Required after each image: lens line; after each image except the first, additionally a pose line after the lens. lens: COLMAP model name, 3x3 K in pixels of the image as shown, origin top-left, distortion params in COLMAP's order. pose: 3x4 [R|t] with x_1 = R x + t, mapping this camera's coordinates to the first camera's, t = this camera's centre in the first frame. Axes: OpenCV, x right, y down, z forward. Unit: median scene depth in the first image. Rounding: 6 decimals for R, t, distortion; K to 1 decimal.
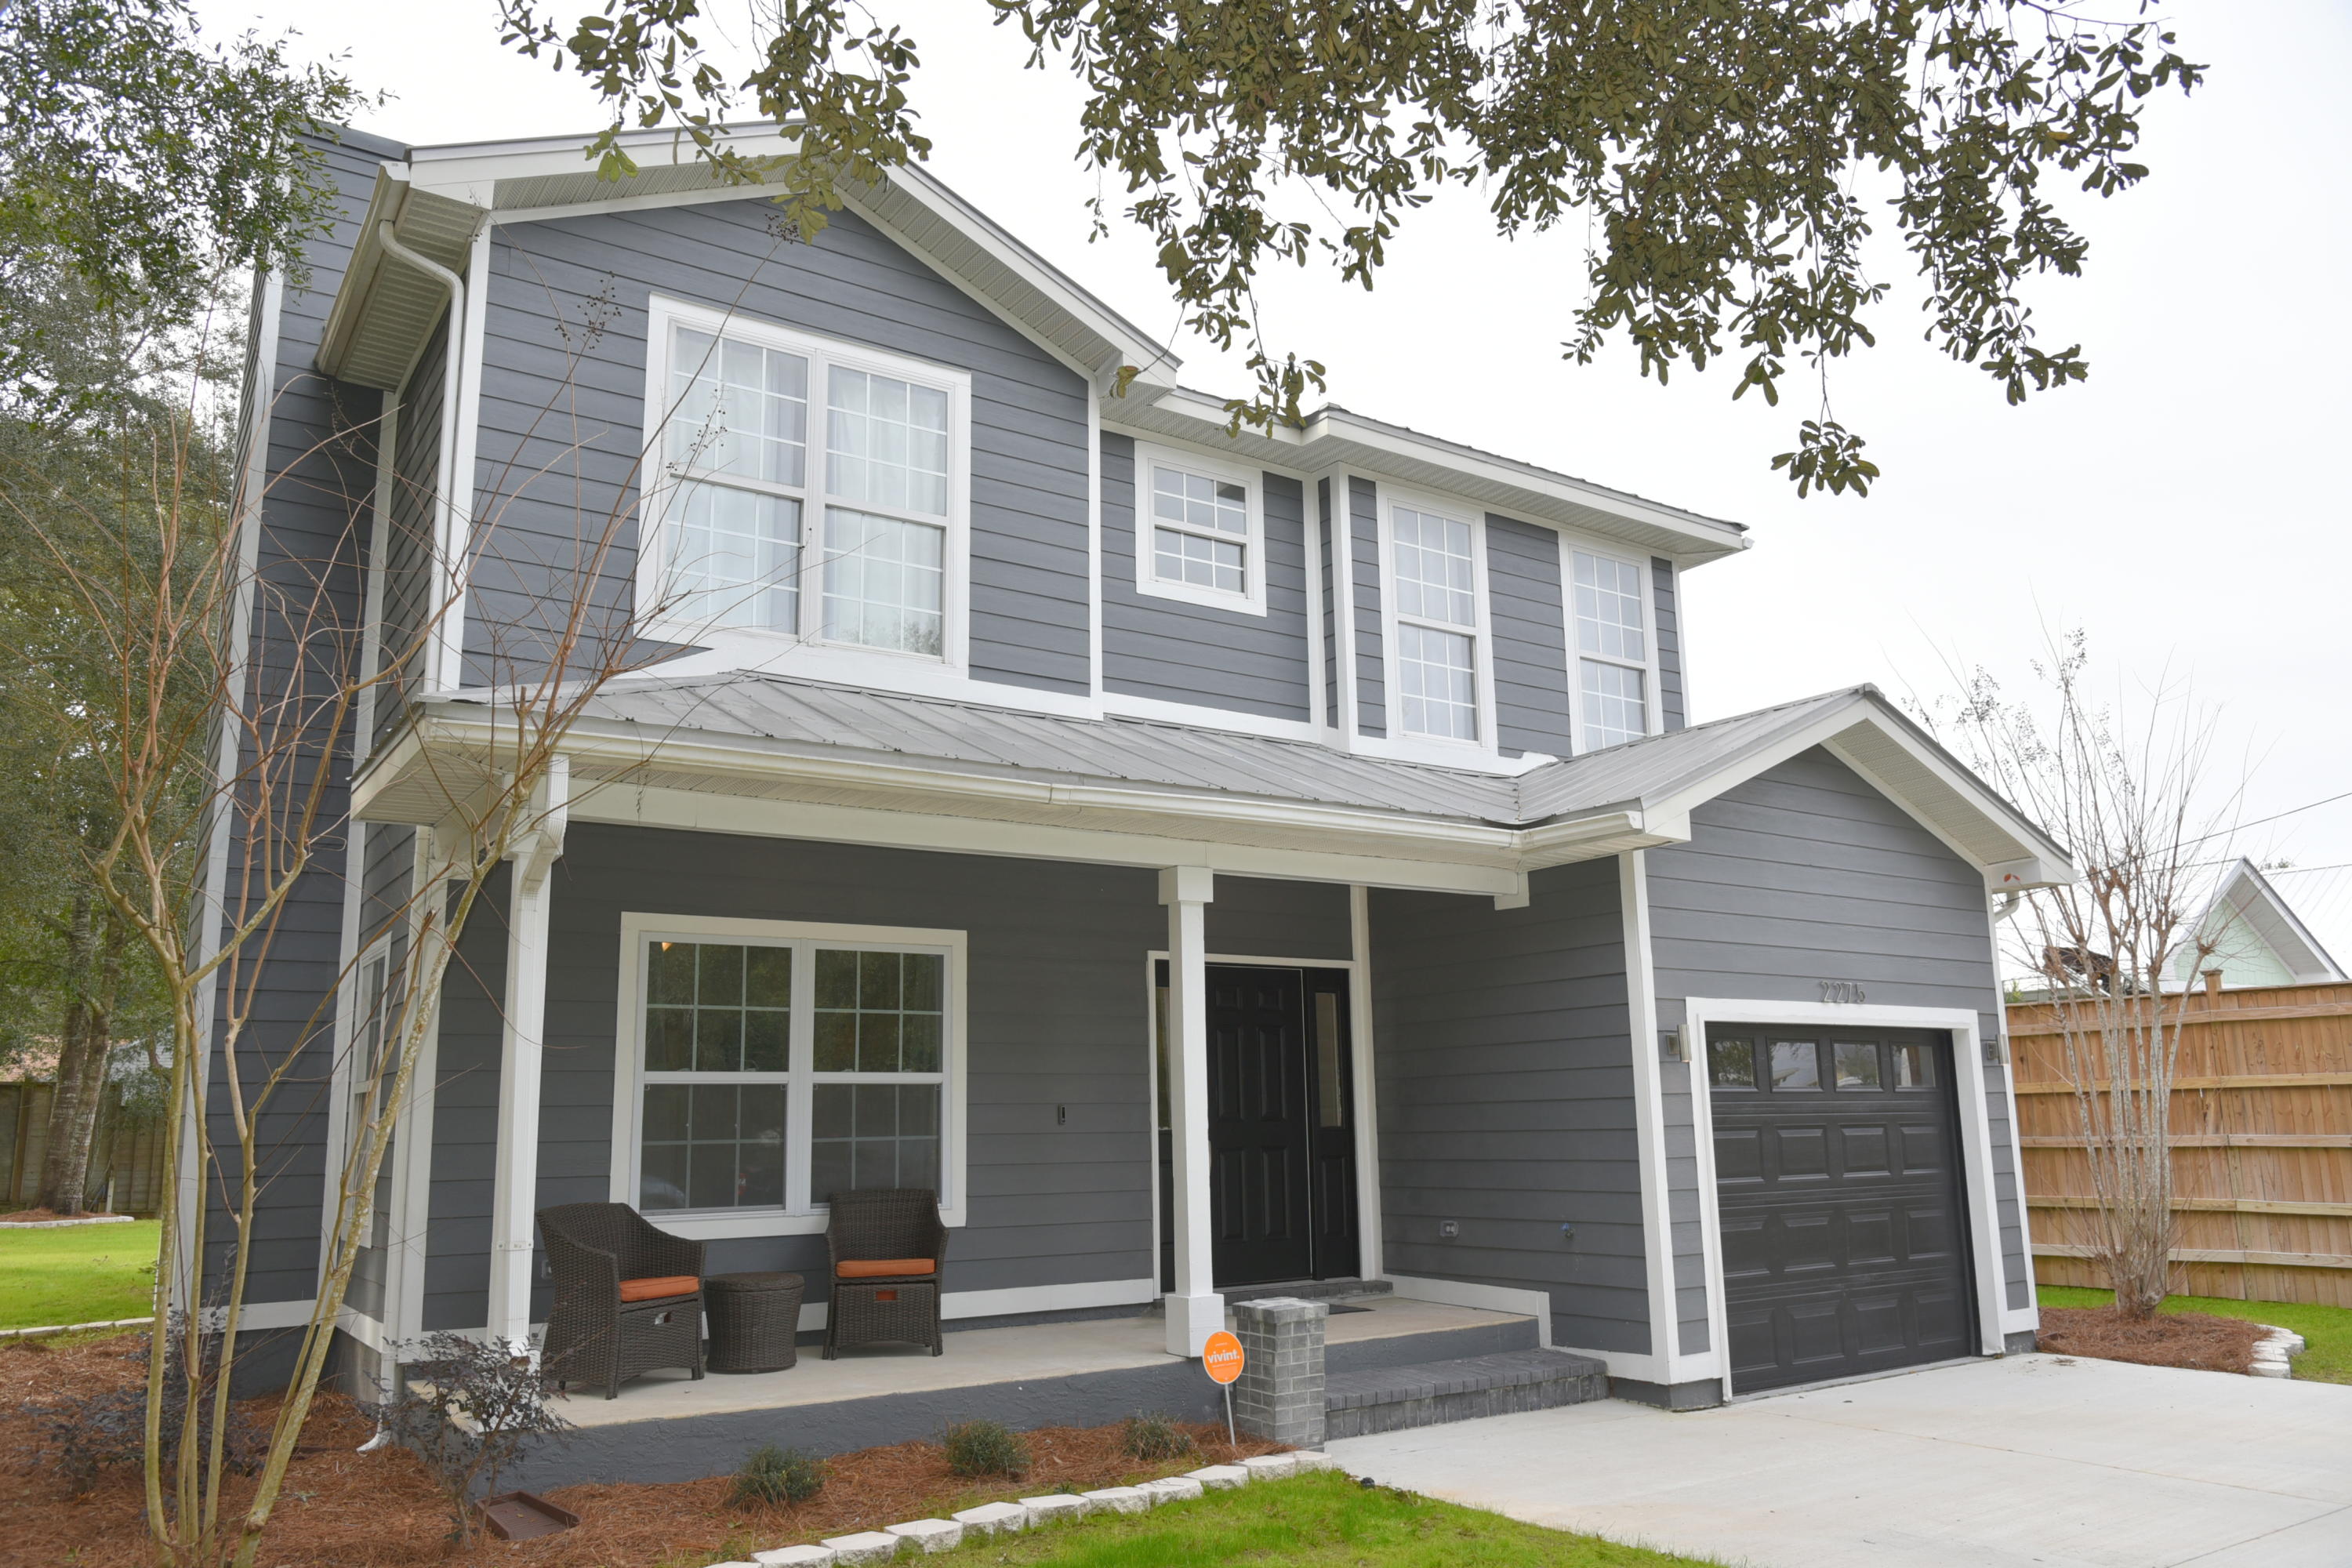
lens RADIAL K [[1659.3, 0, 1176.0], [0, 1659.3, 784.0], [0, 0, 1]] dist [-0.007327, -0.002205]
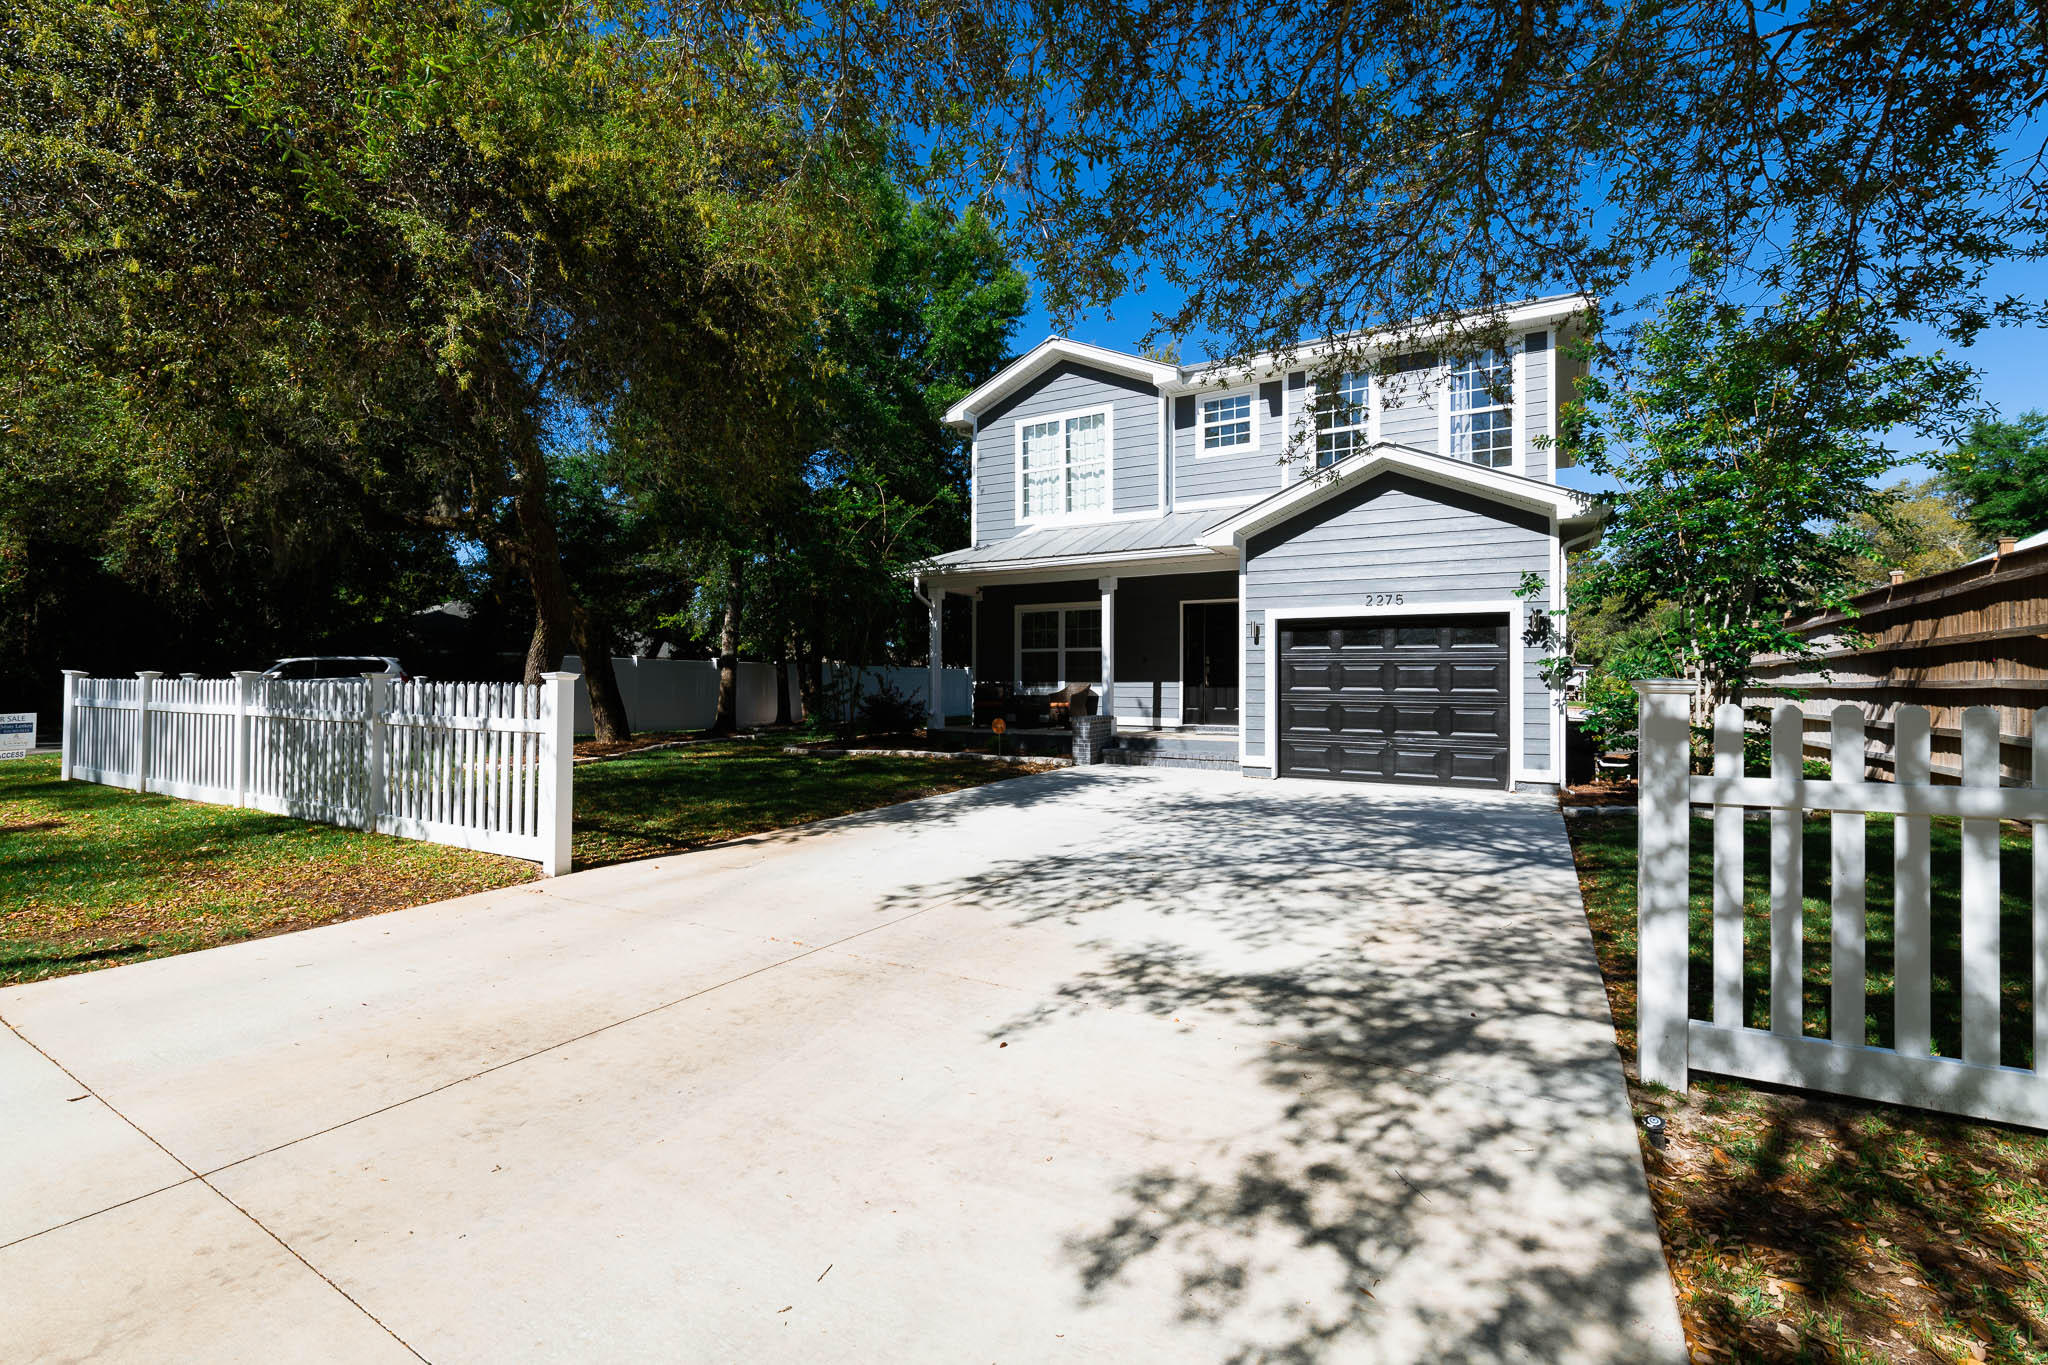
lens RADIAL K [[867.3, 0, 1024.0], [0, 867.3, 682.5], [0, 0, 1]] dist [0.000581, 0.000067]
pose [[0.418989, 0.015263, -0.907863, 1.254929], [0.163829, 0.982178, 0.092121, 0.064414], [0.893089, -0.187332, 0.409021, 0.190817]]
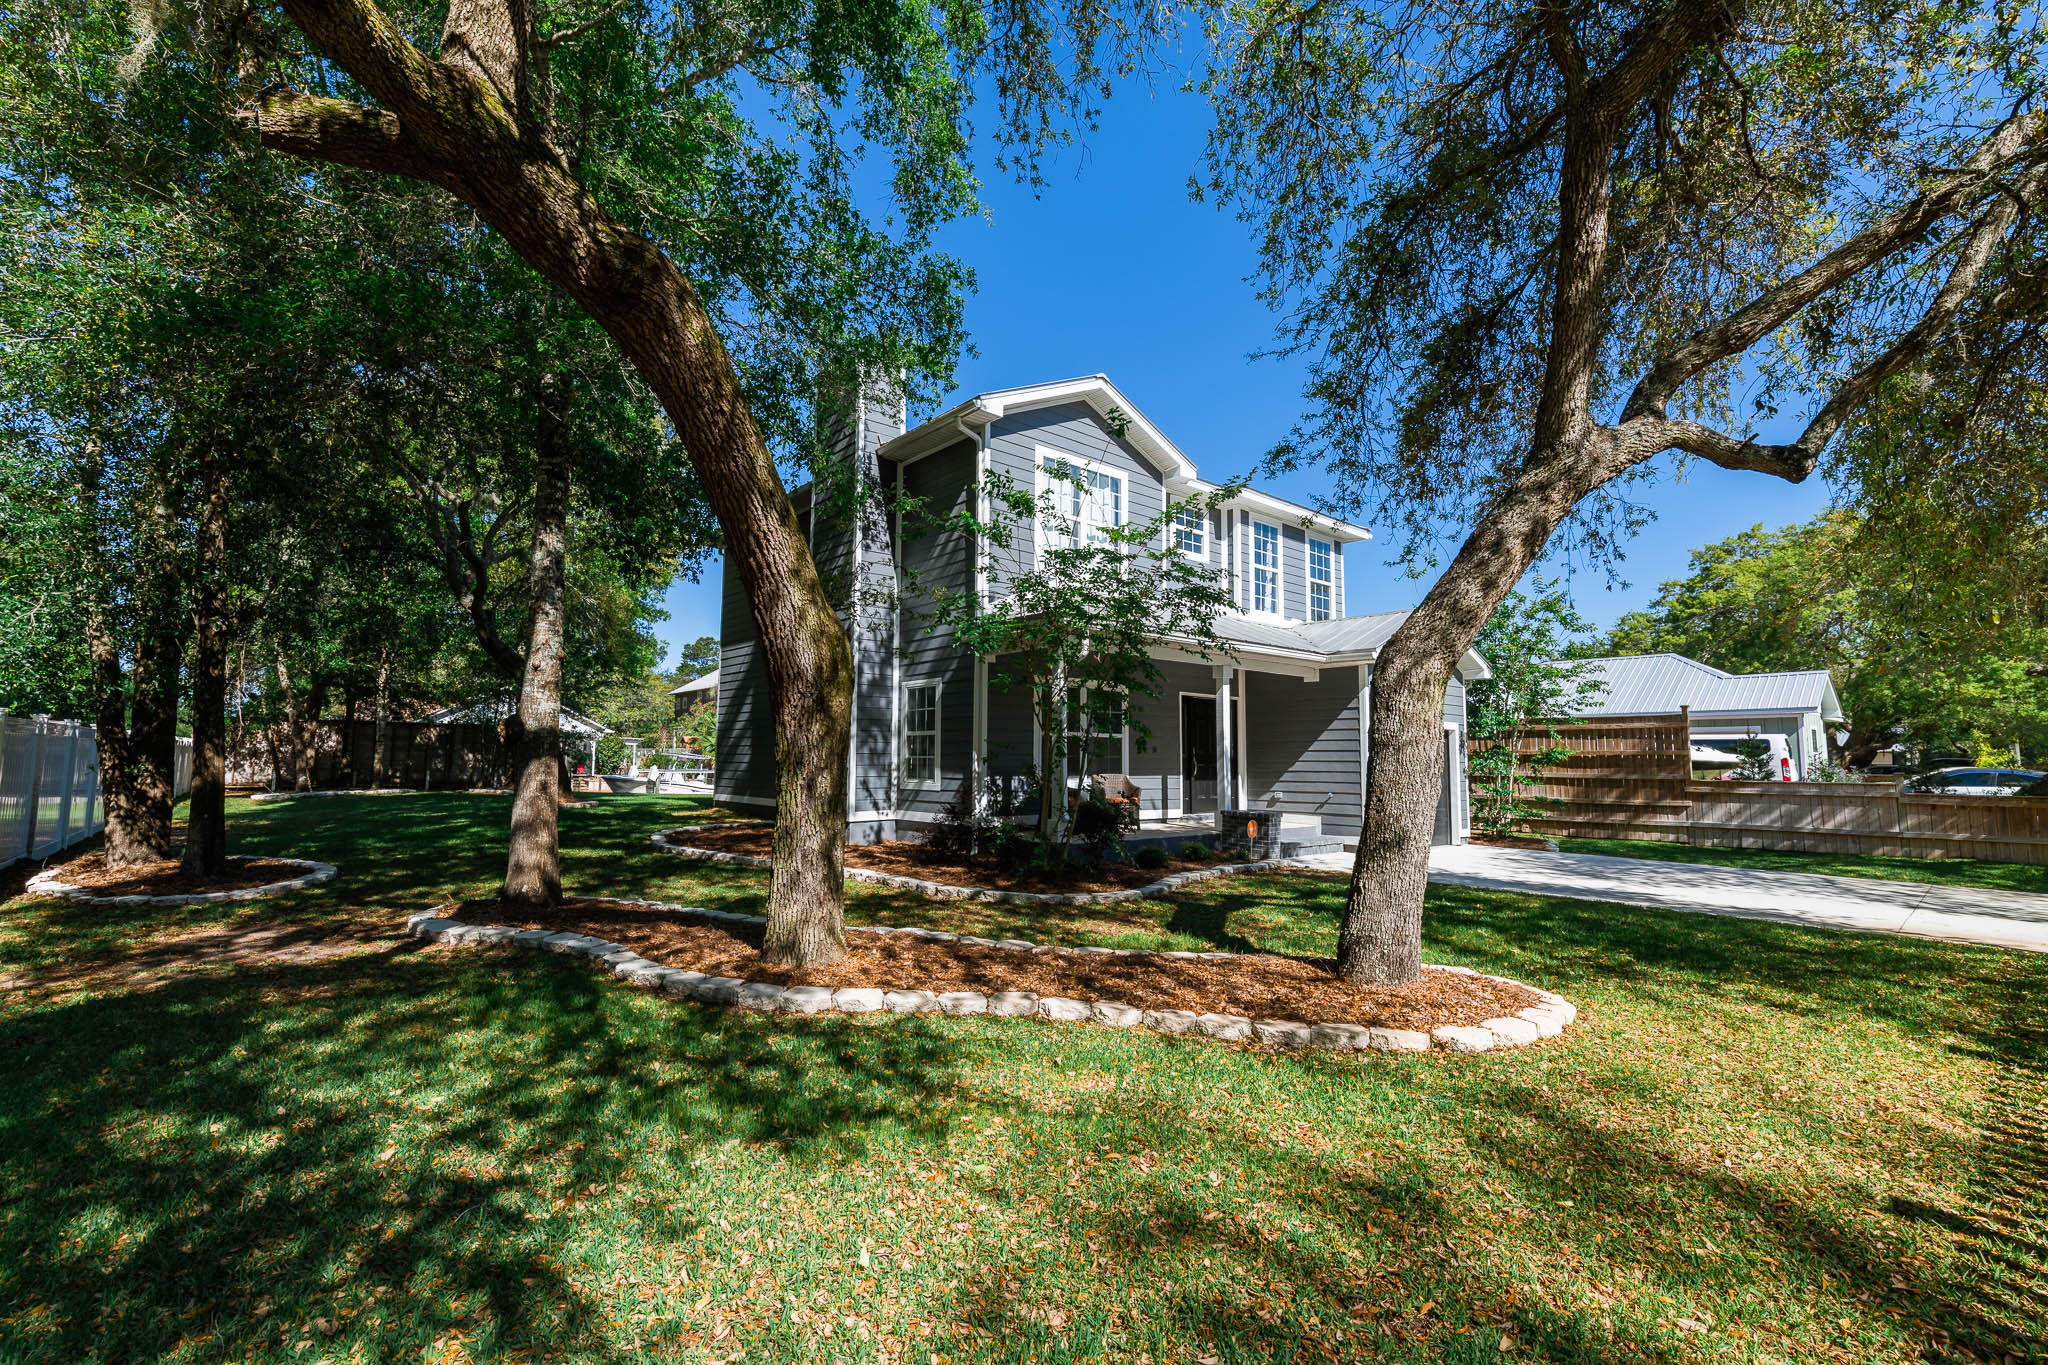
lens RADIAL K [[880.2, 0, 1027.0], [0, 880.2, 666.7], [0, 0, 1]] dist [-0.000061, 0.000178]
pose [[0.993172, 0.041610, 0.108986, -0.451432], [-0.052754, 0.993440, 0.101456, -0.079746], [-0.104049, -0.106512, 0.988852, -0.423788]]
